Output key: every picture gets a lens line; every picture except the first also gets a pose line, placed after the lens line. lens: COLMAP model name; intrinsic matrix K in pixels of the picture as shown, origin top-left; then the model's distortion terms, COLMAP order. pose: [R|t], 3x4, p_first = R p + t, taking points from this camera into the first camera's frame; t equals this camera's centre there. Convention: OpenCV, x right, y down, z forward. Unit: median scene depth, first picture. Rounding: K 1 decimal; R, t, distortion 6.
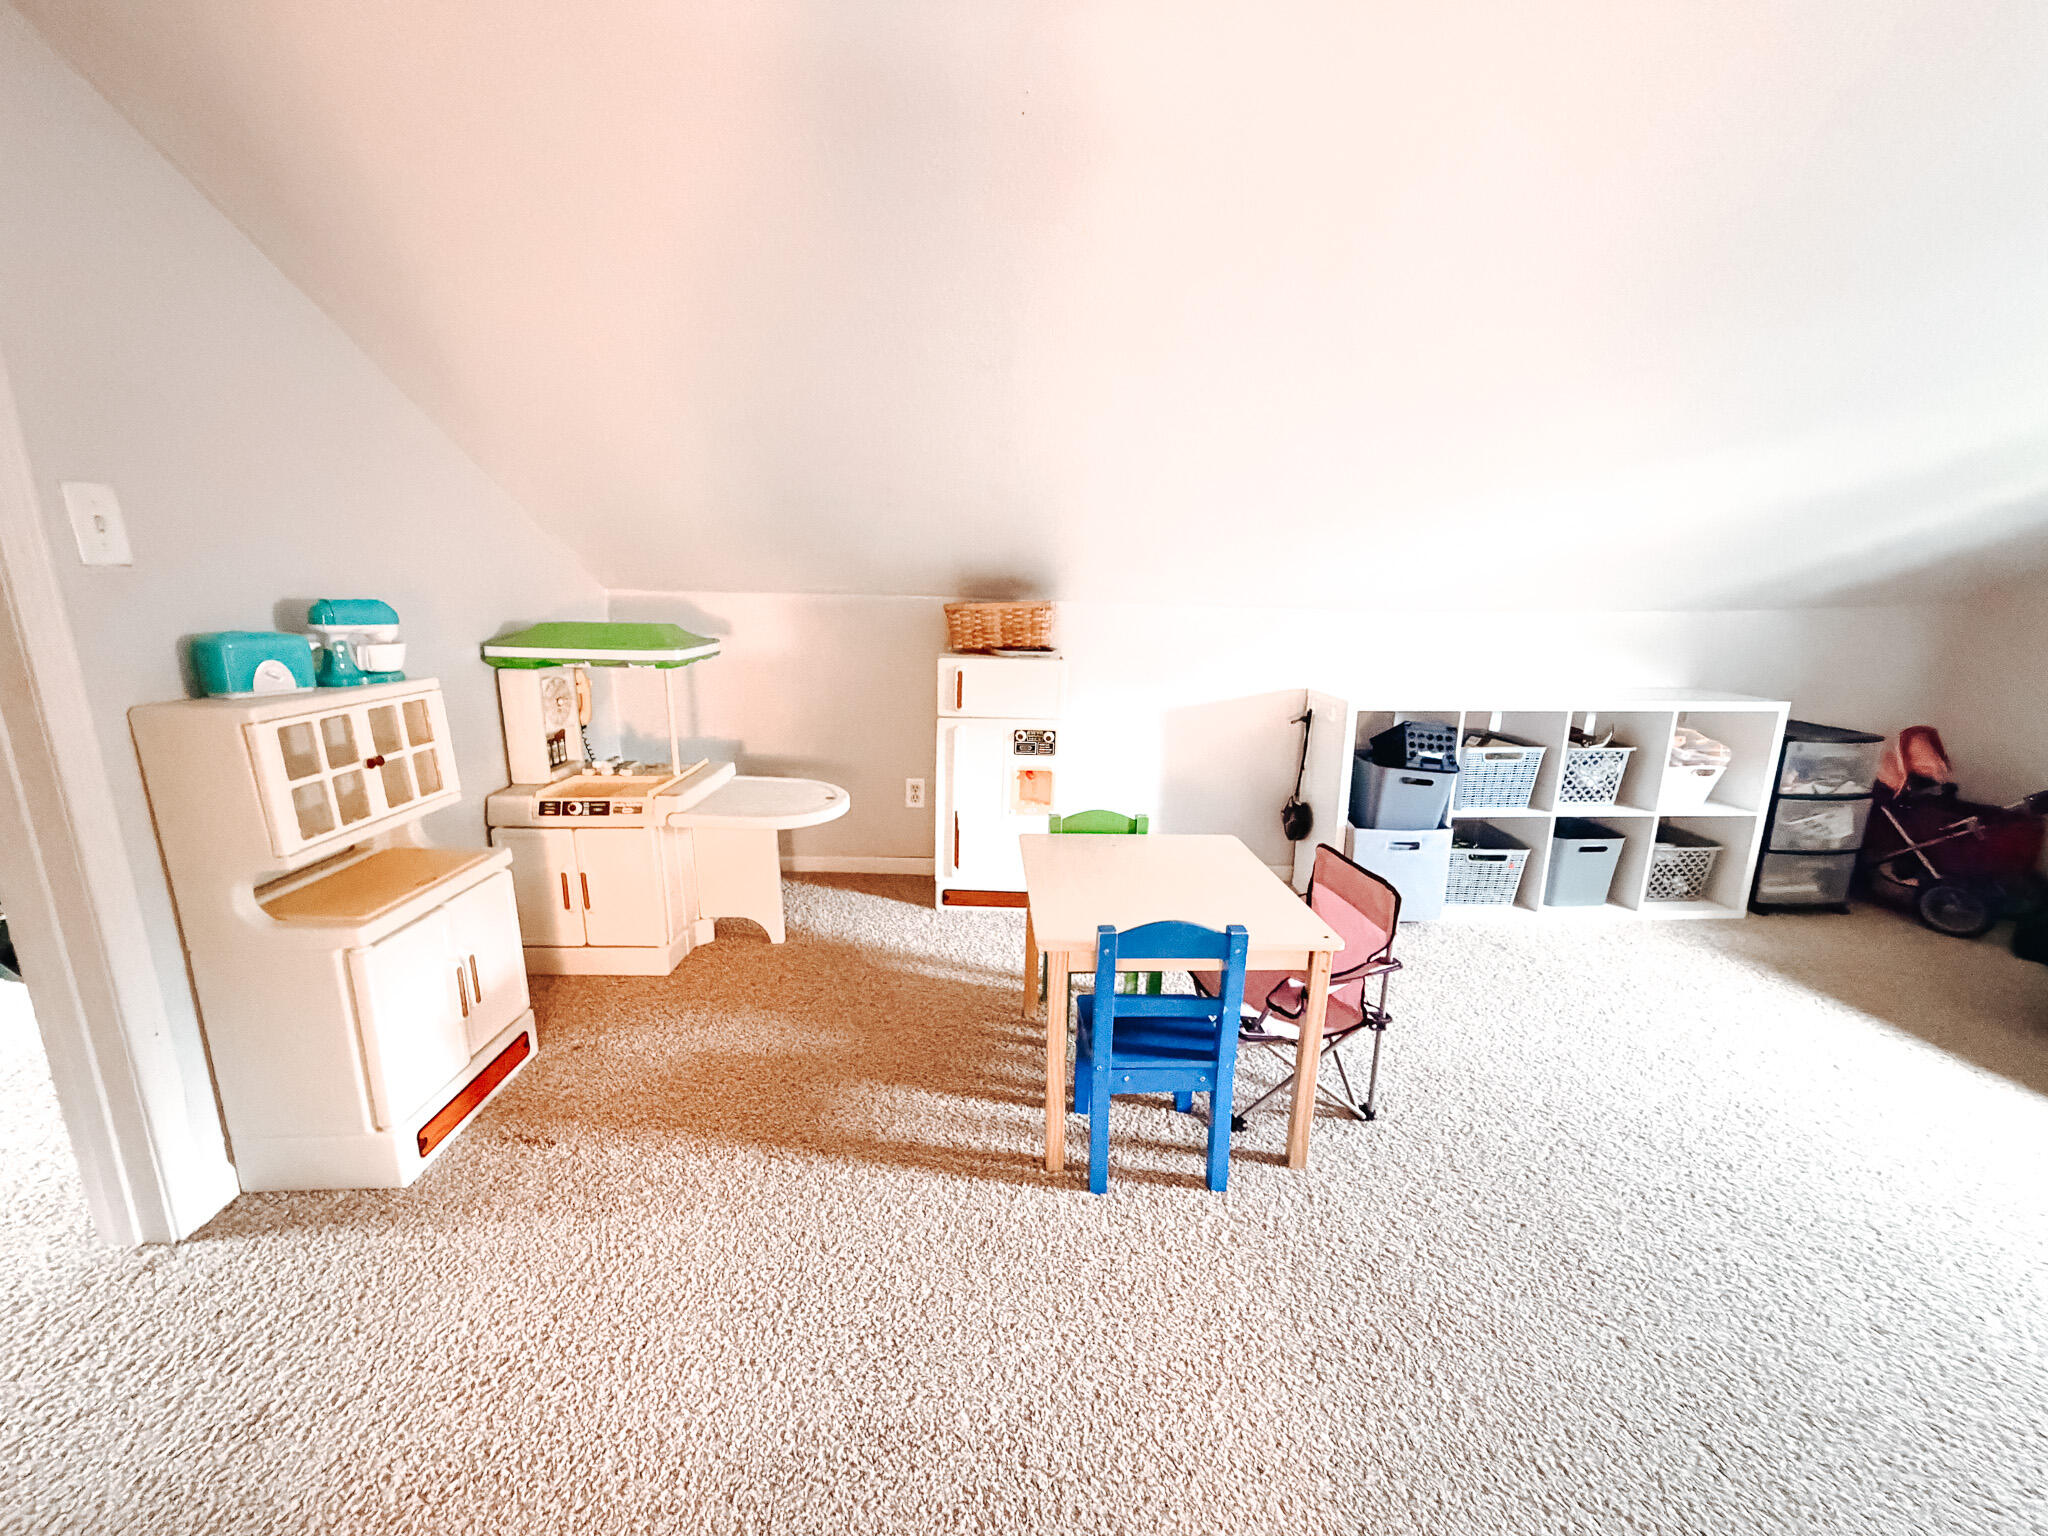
lens RADIAL K [[815.5, 0, 1020.7], [0, 815.5, 769.3], [0, 0, 1]] dist [0.000185, 0.000040]
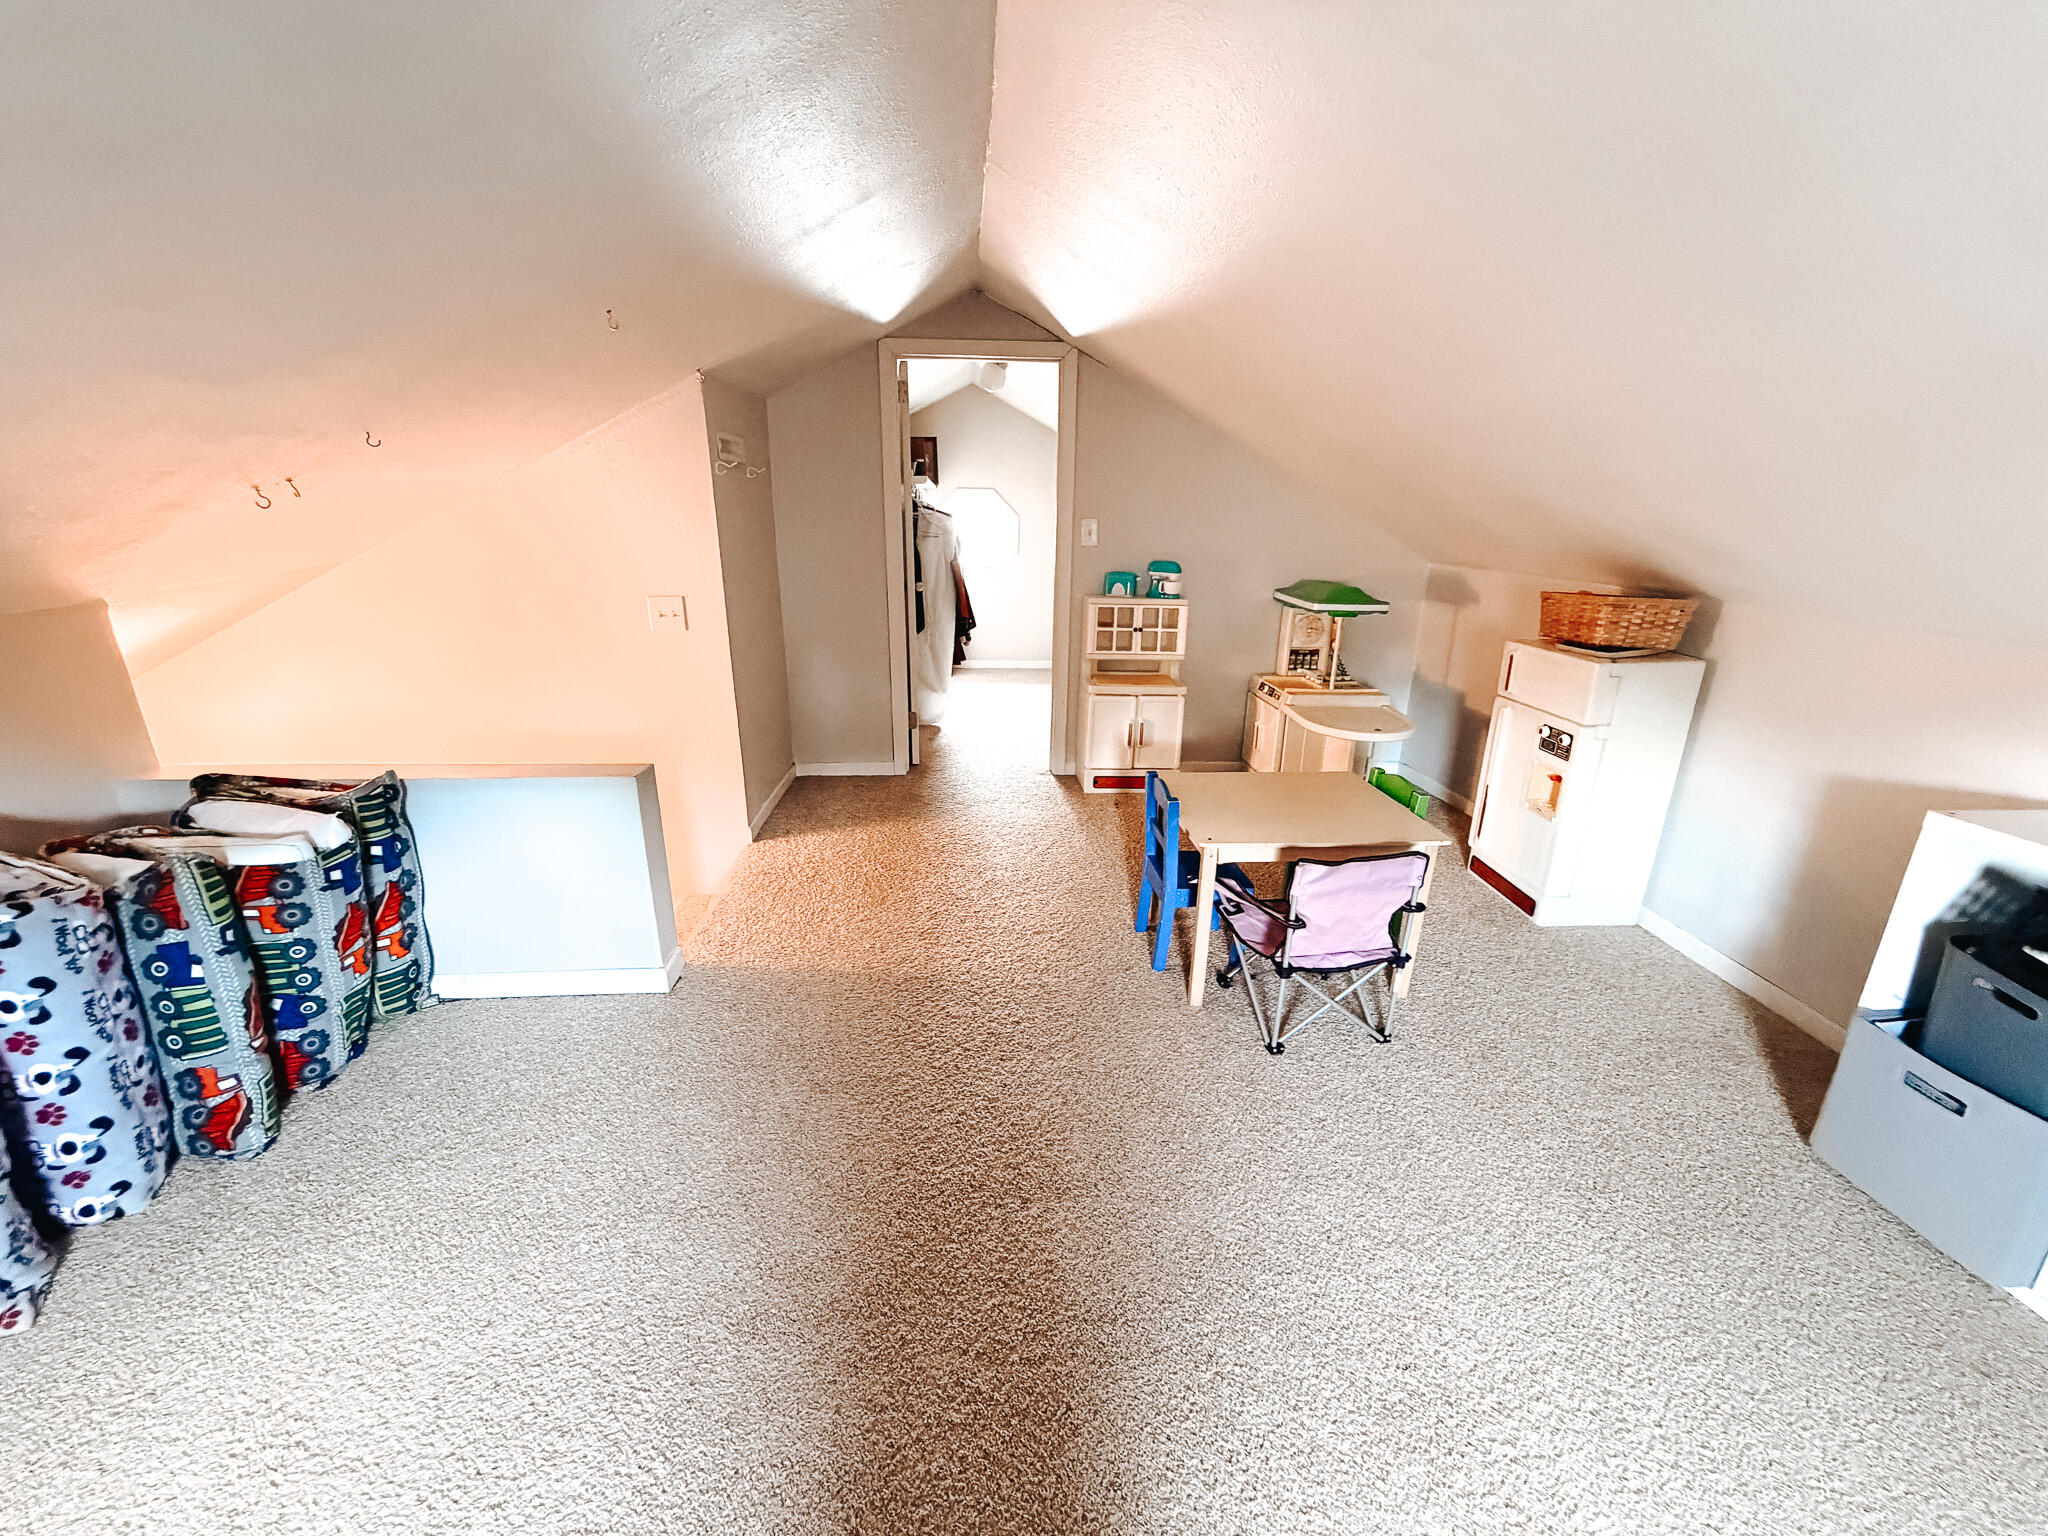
lens RADIAL K [[815.5, 0, 1020.7], [0, 815.5, 769.3], [0, 0, 1]] dist [0.000185, 0.000040]
pose [[0.017883, 0.284127, -0.958620, 1.130355], [-0.239078, 0.932175, 0.271829, -0.136311], [0.970836, 0.224324, 0.084598, 0.381939]]
